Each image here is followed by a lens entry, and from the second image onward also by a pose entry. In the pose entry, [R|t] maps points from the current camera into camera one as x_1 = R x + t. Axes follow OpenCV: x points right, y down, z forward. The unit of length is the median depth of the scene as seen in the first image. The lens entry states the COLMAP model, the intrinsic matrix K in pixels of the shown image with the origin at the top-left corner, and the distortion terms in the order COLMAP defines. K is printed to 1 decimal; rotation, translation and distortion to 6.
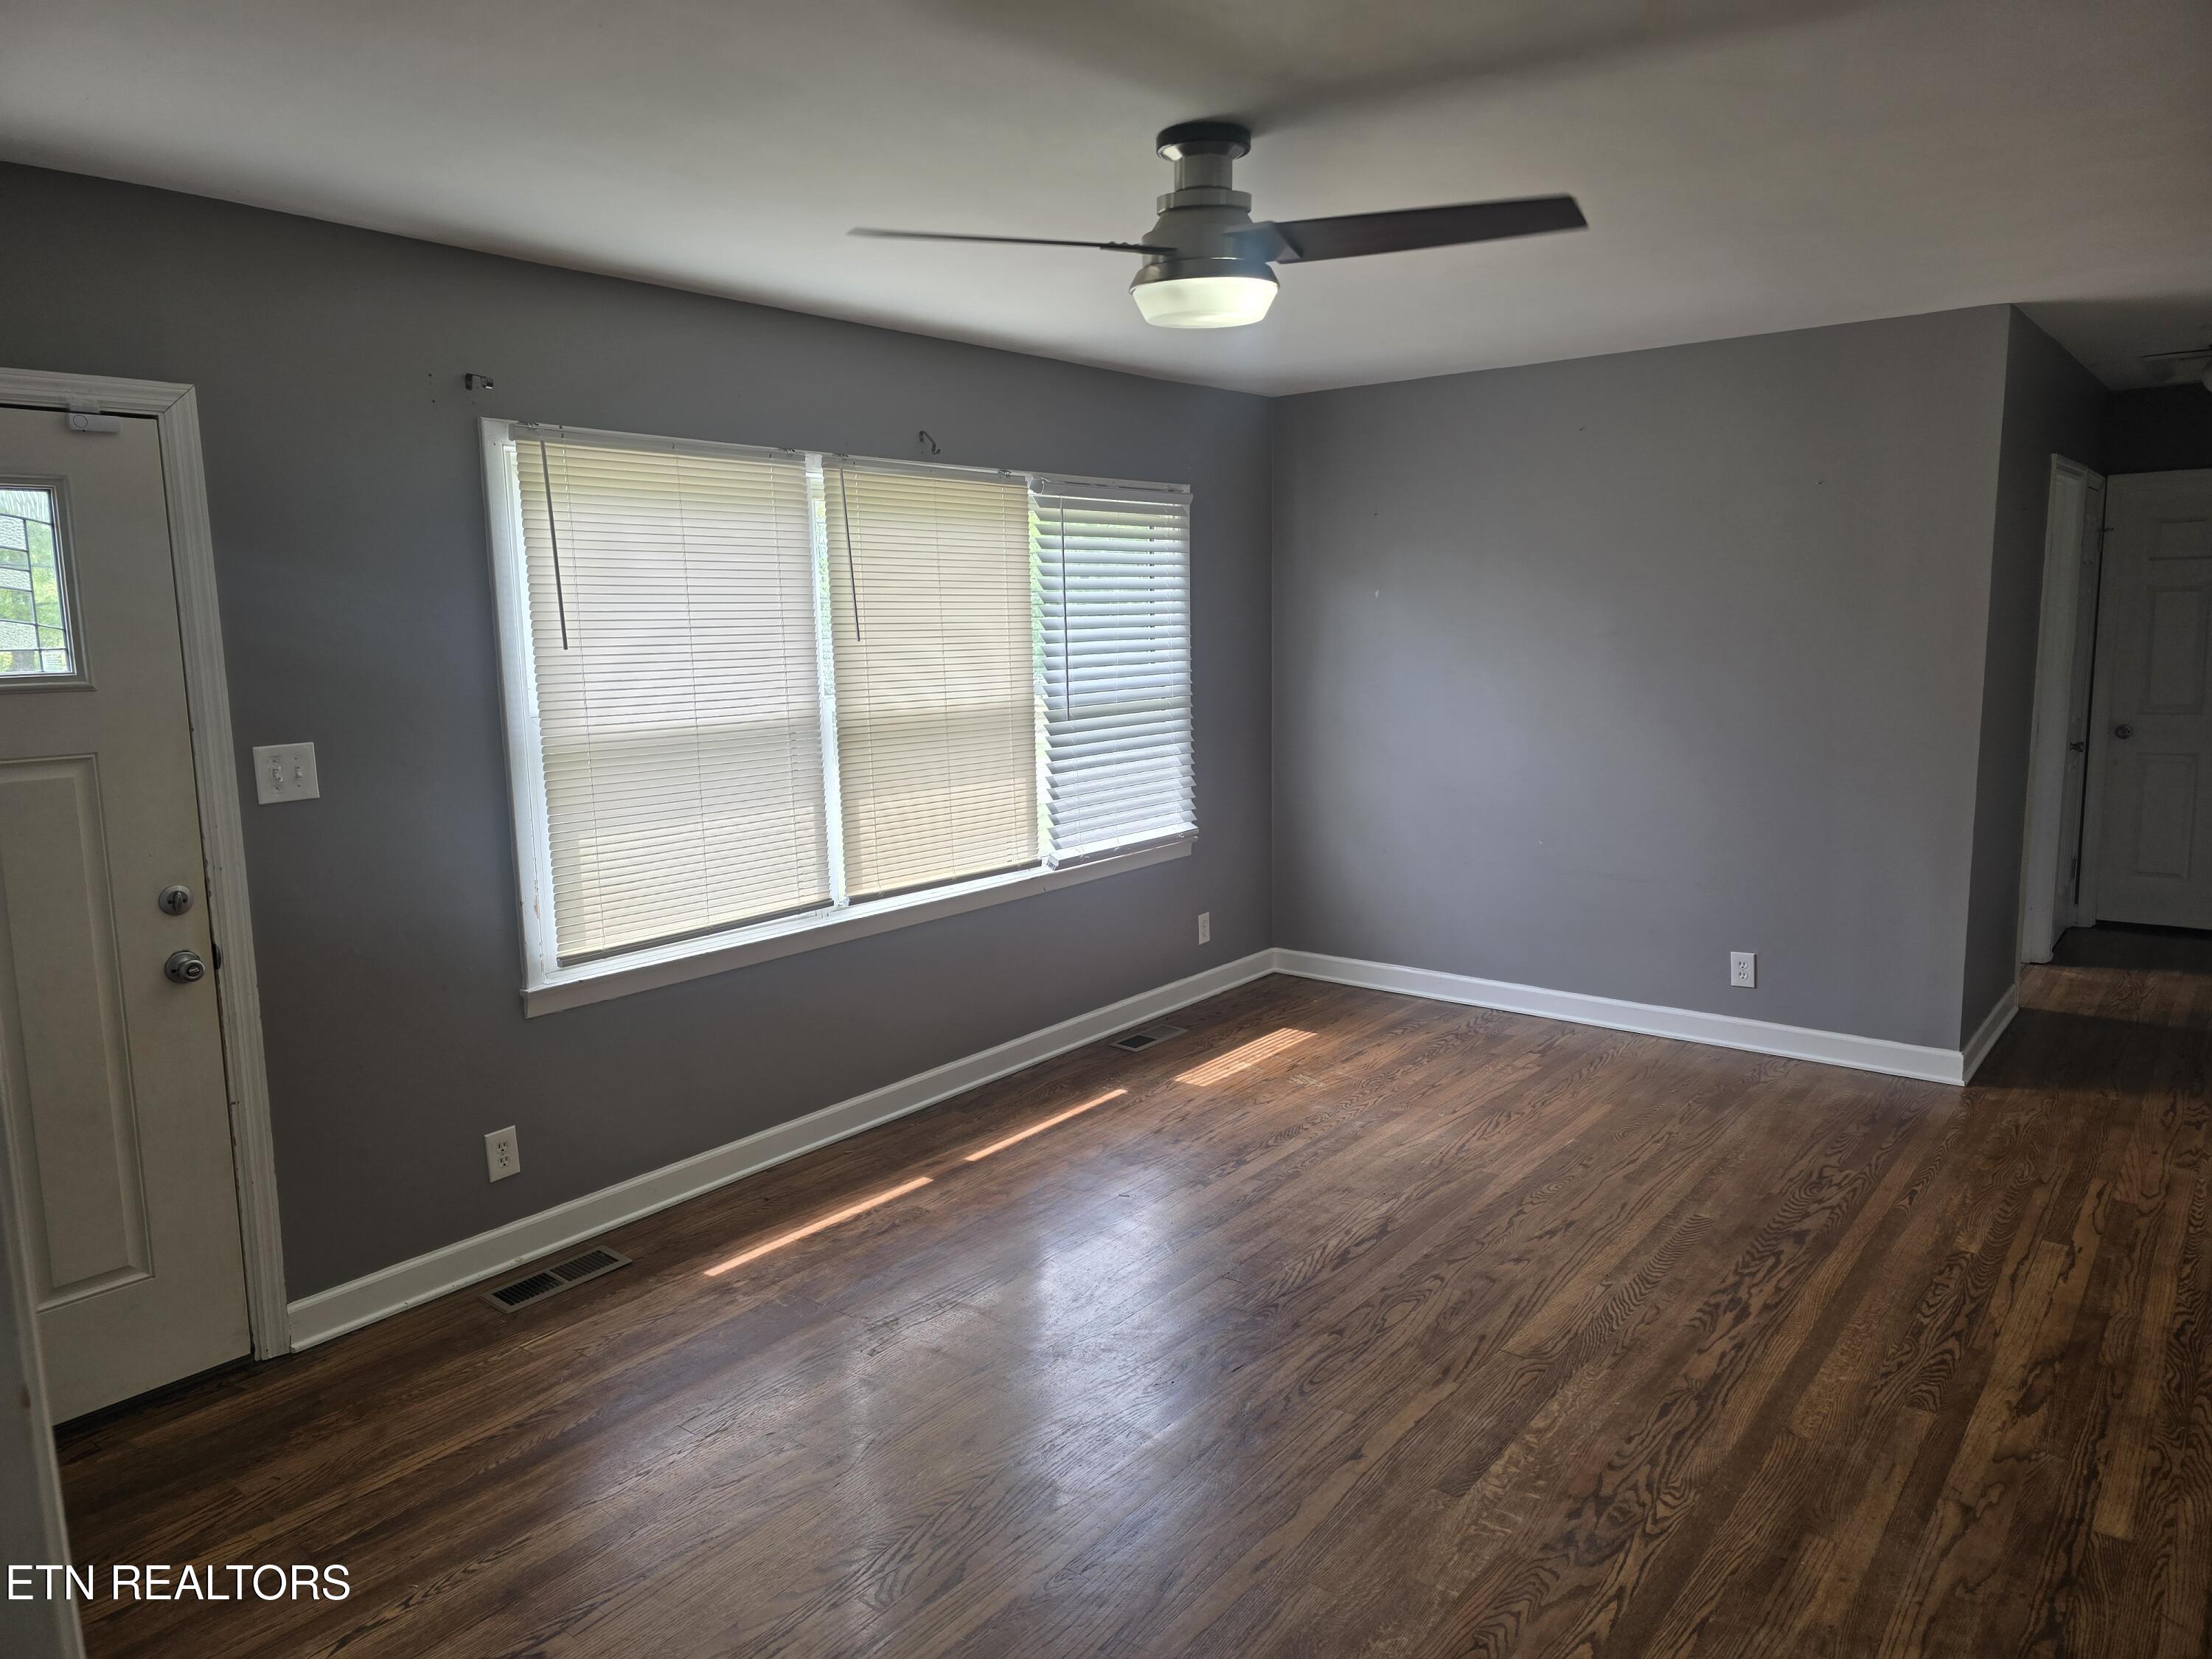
lens RADIAL K [[1482.5, 0, 1099.1], [0, 1482.5, 827.8], [0, 0, 1]] dist [0.078992, -0.067942]
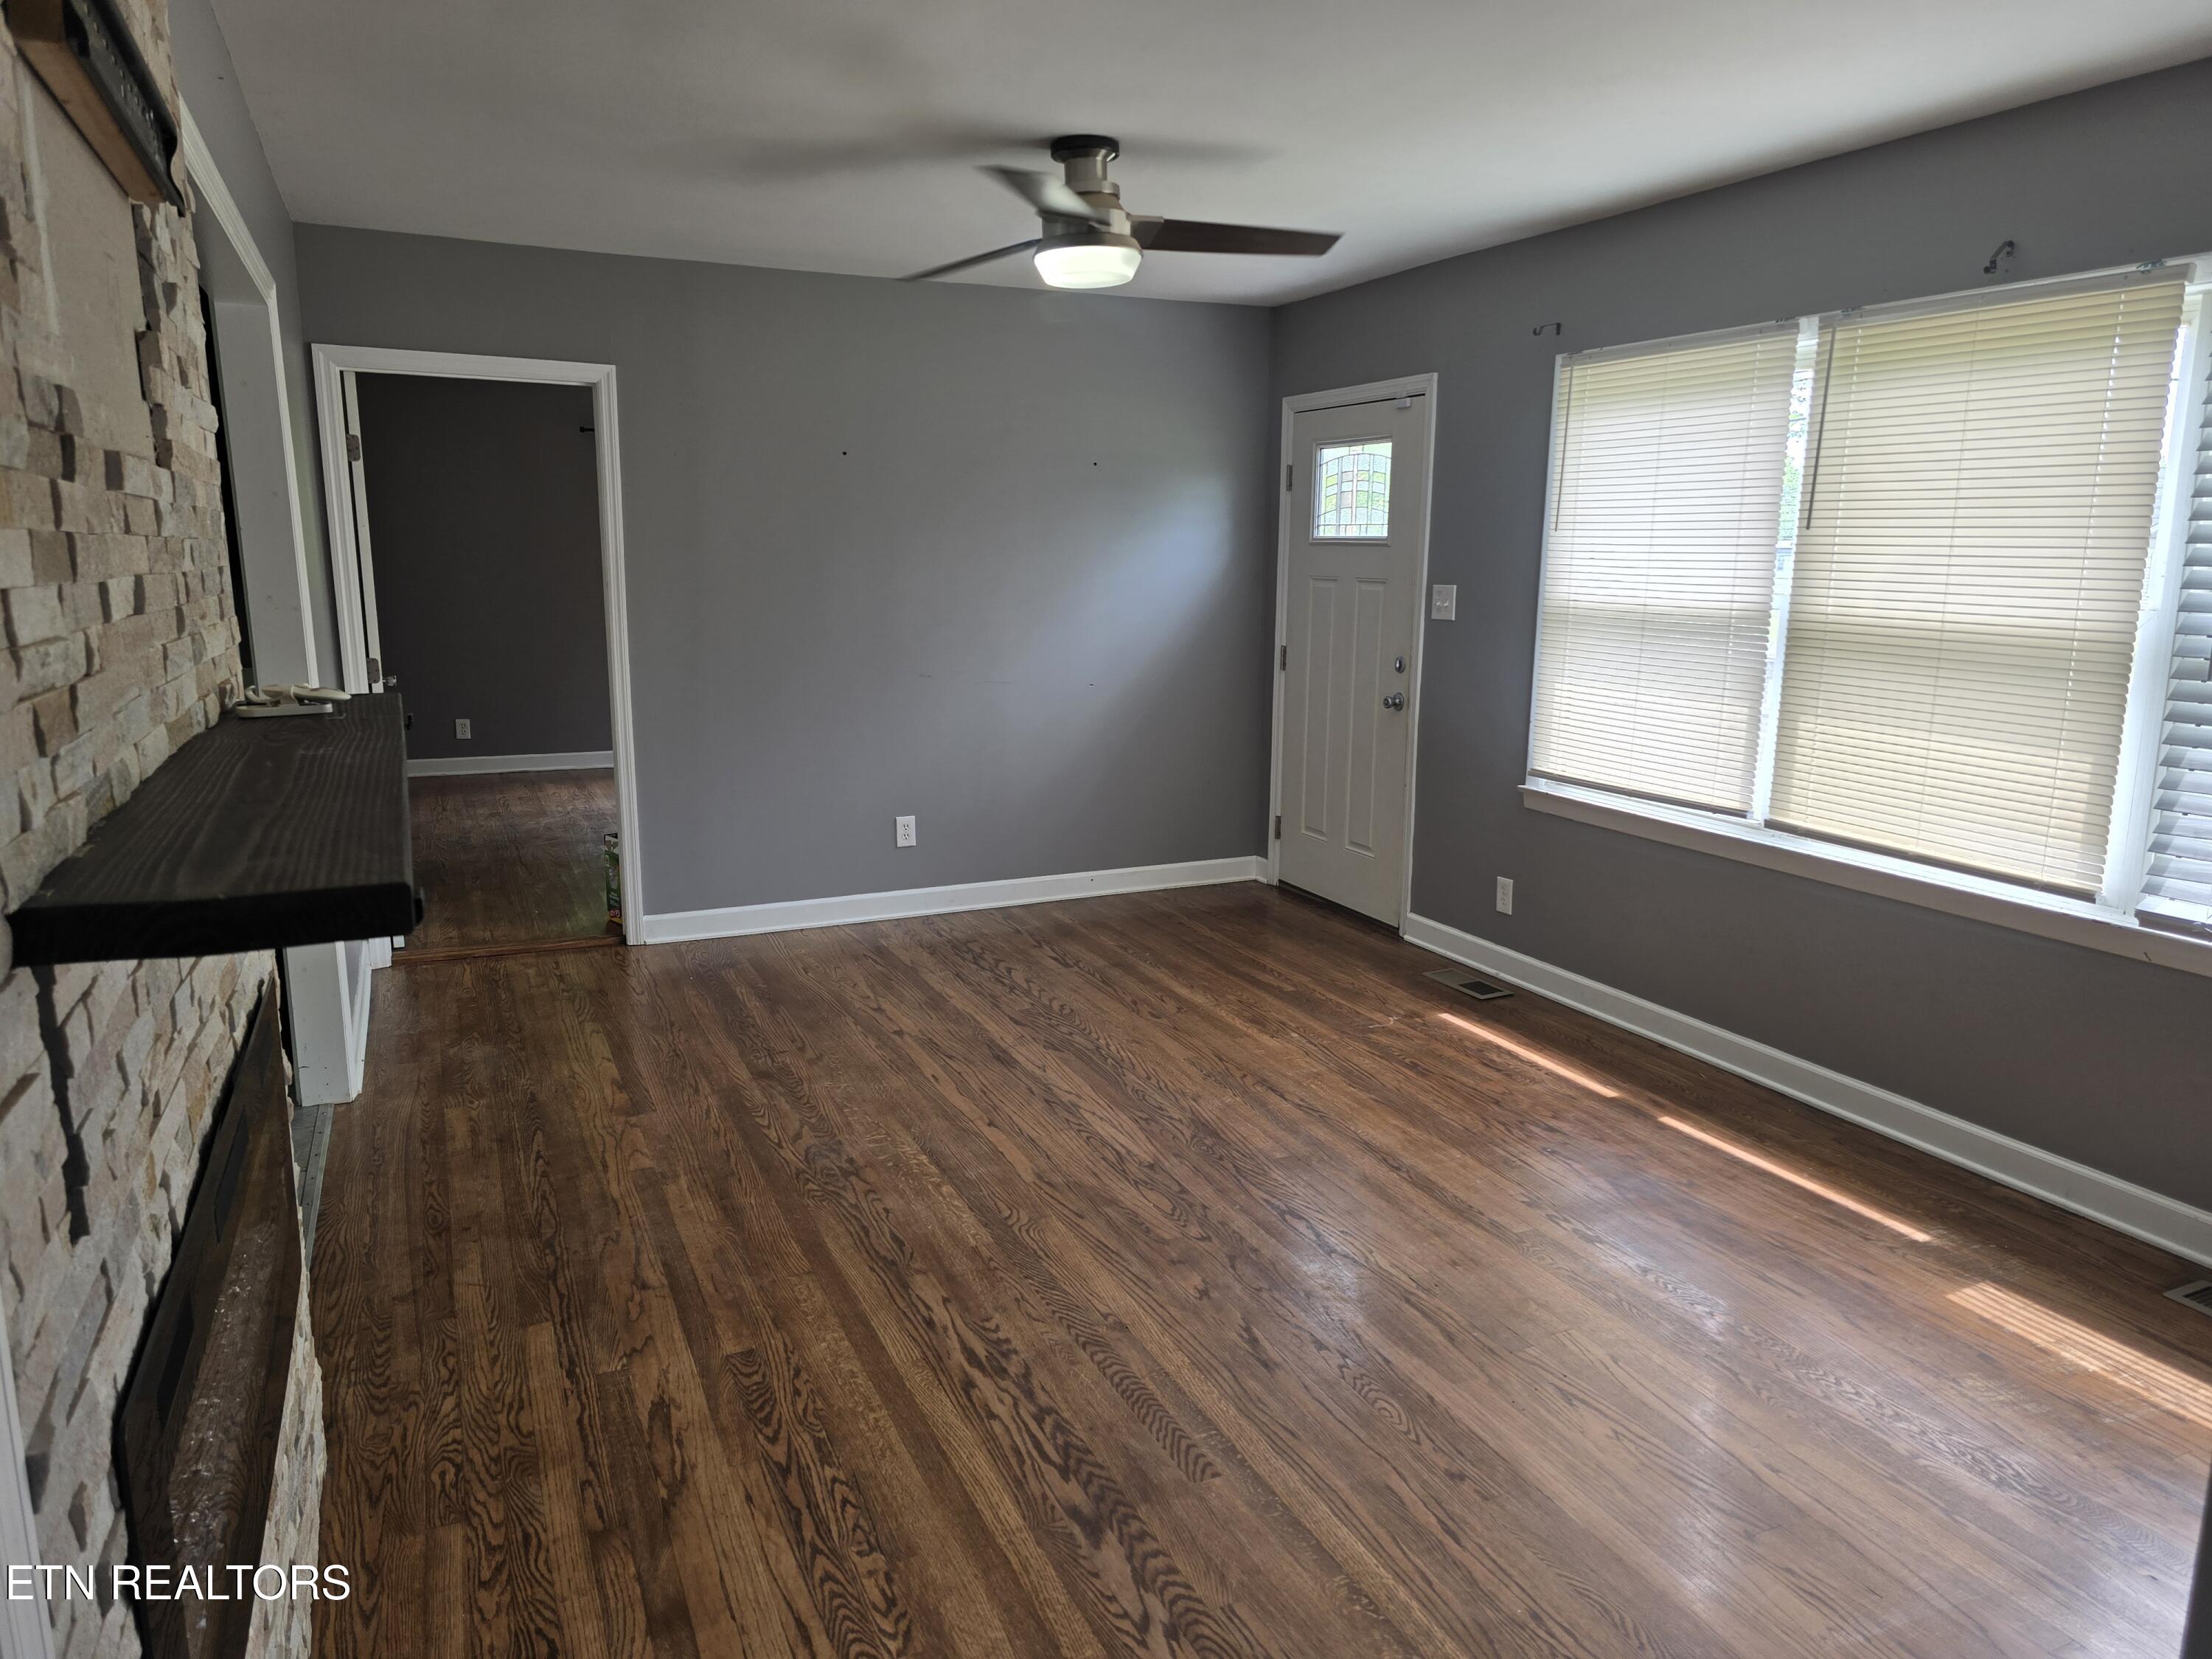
lens RADIAL K [[1482.5, 0, 1099.1], [0, 1482.5, 827.8], [0, 0, 1]] dist [0.078992, -0.067942]
pose [[-0.461254, 0.183229, -0.868143, 0.943996], [-0.129596, 0.954039, 0.270213, -0.164466], [0.877753, 0.237145, -0.416308, 1.196212]]
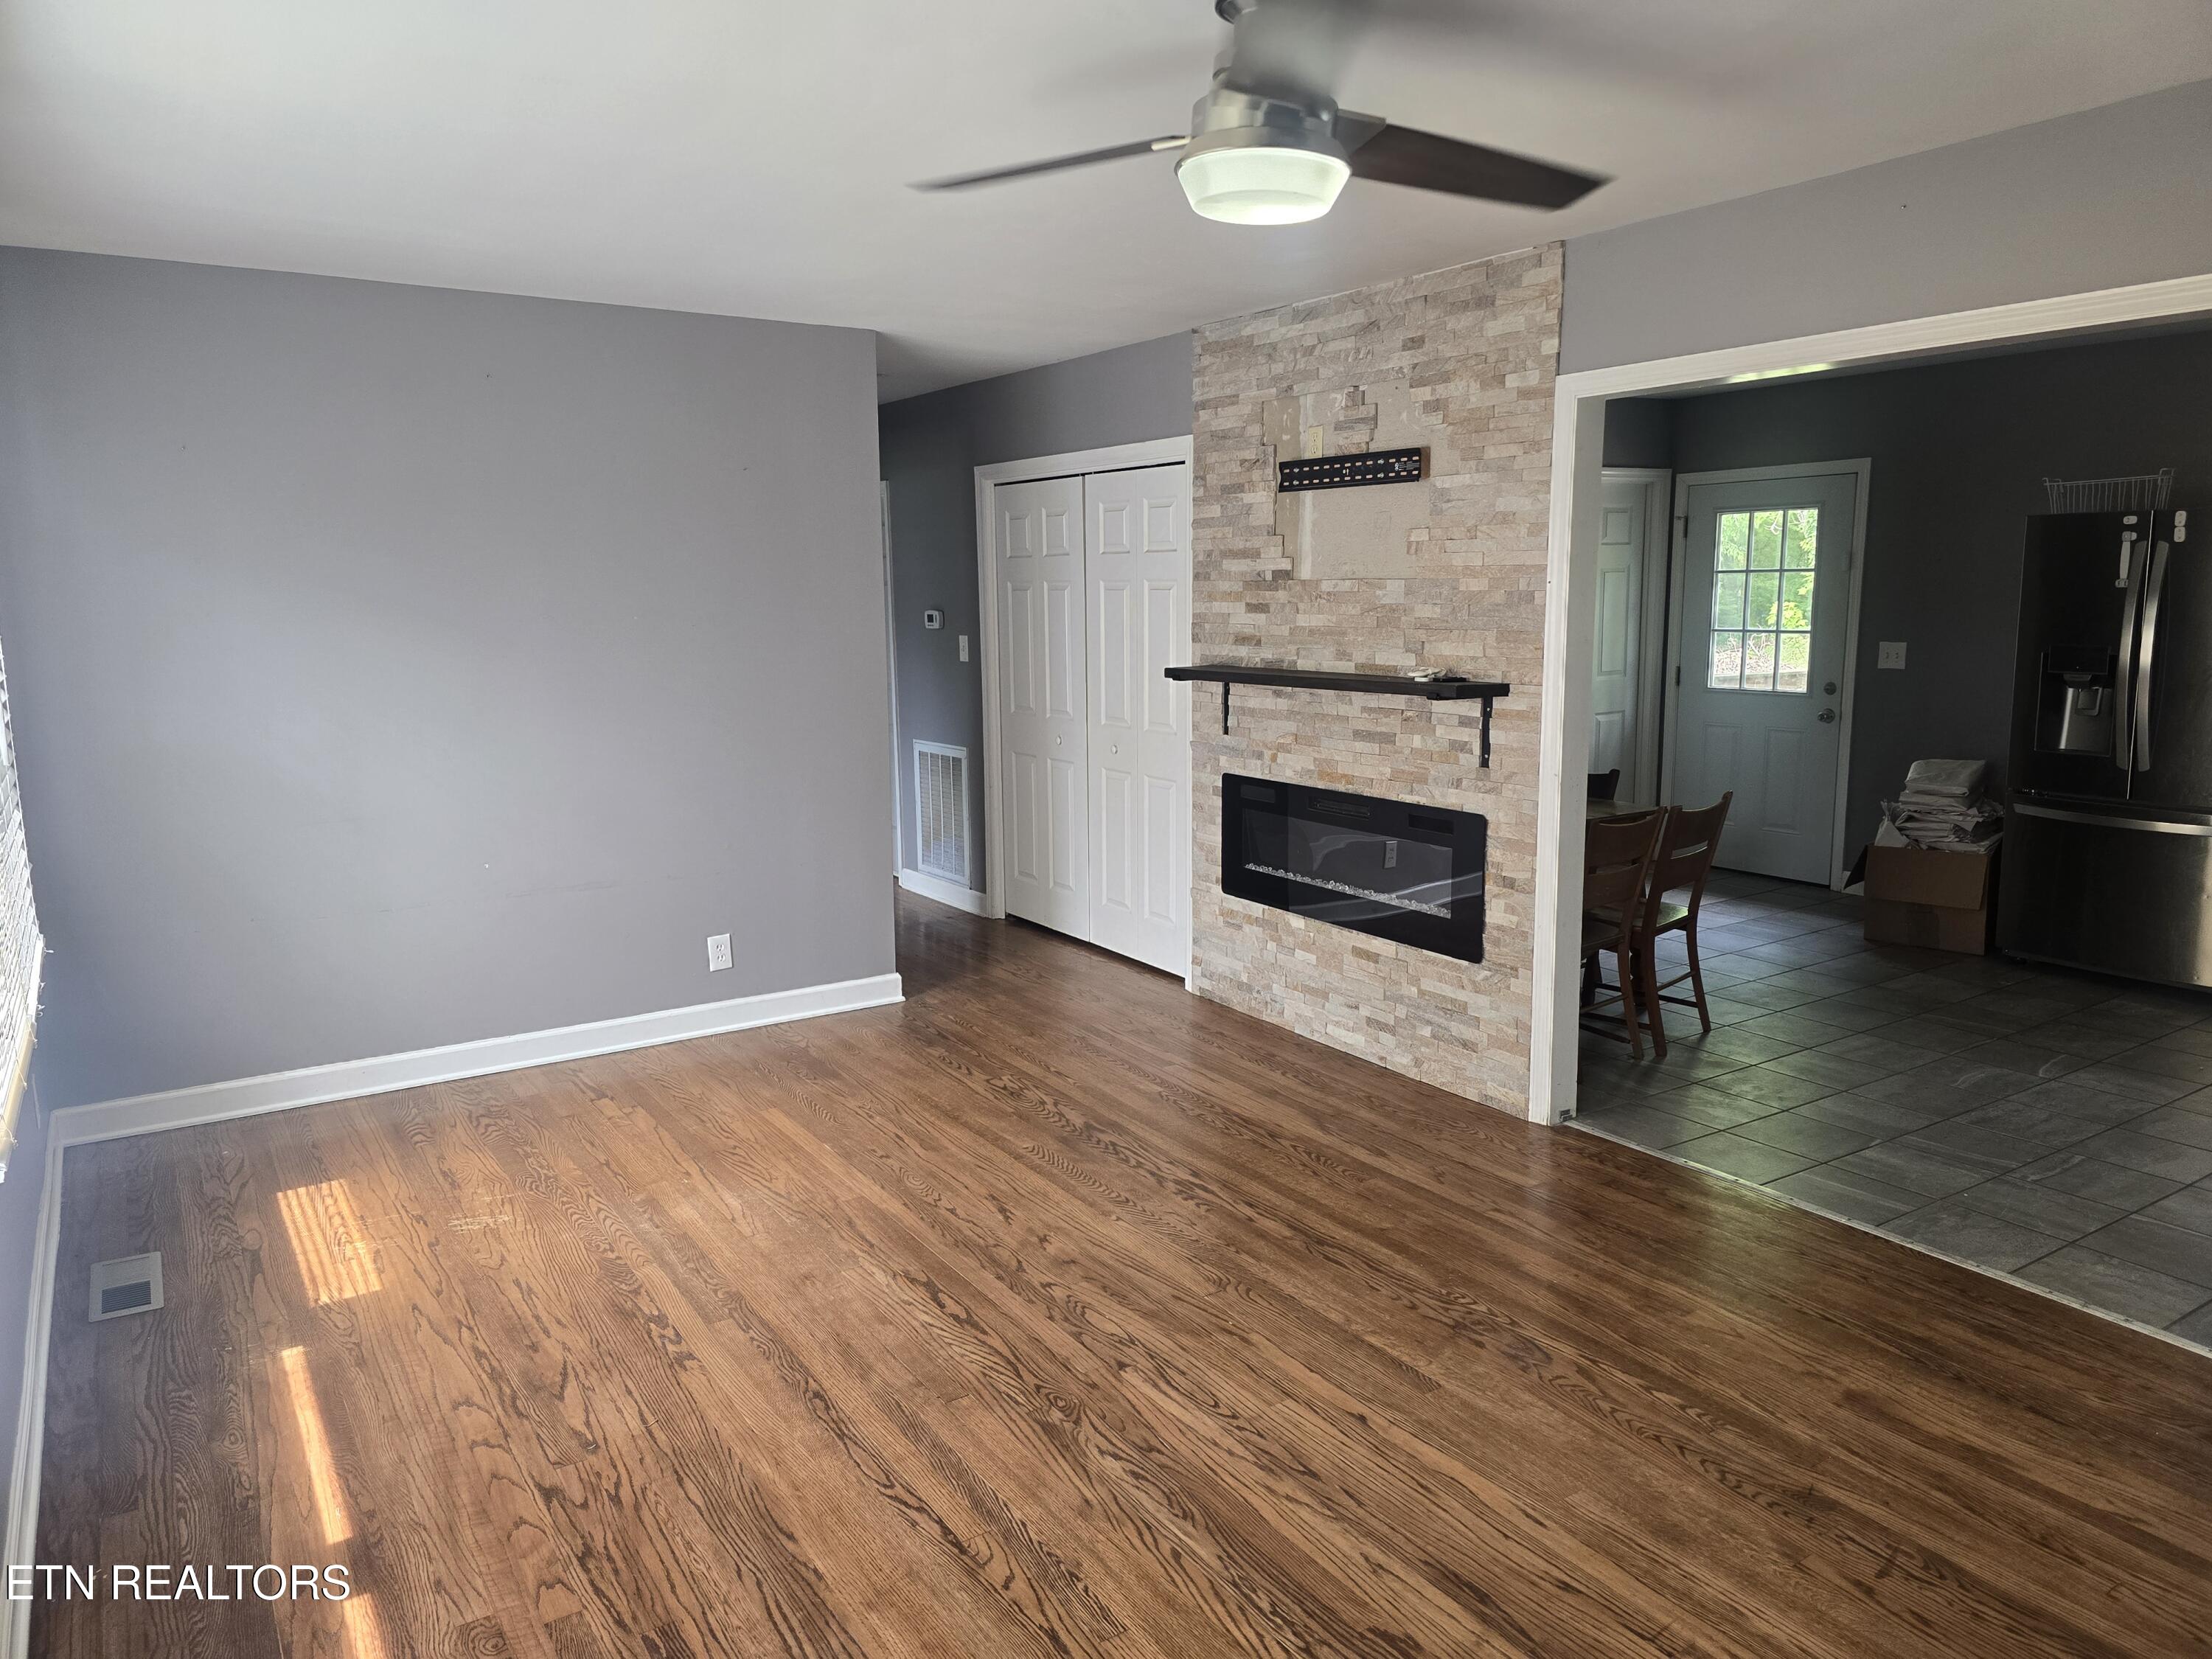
lens RADIAL K [[1482.5, 0, 1099.1], [0, 1482.5, 827.8], [0, 0, 1]] dist [0.078992, -0.067942]
pose [[0.317770, -0.134819, 0.938534, -0.565286], [0.144135, 0.985204, 0.092722, -0.057939], [-0.937149, 0.105811, 0.332500, 0.598870]]
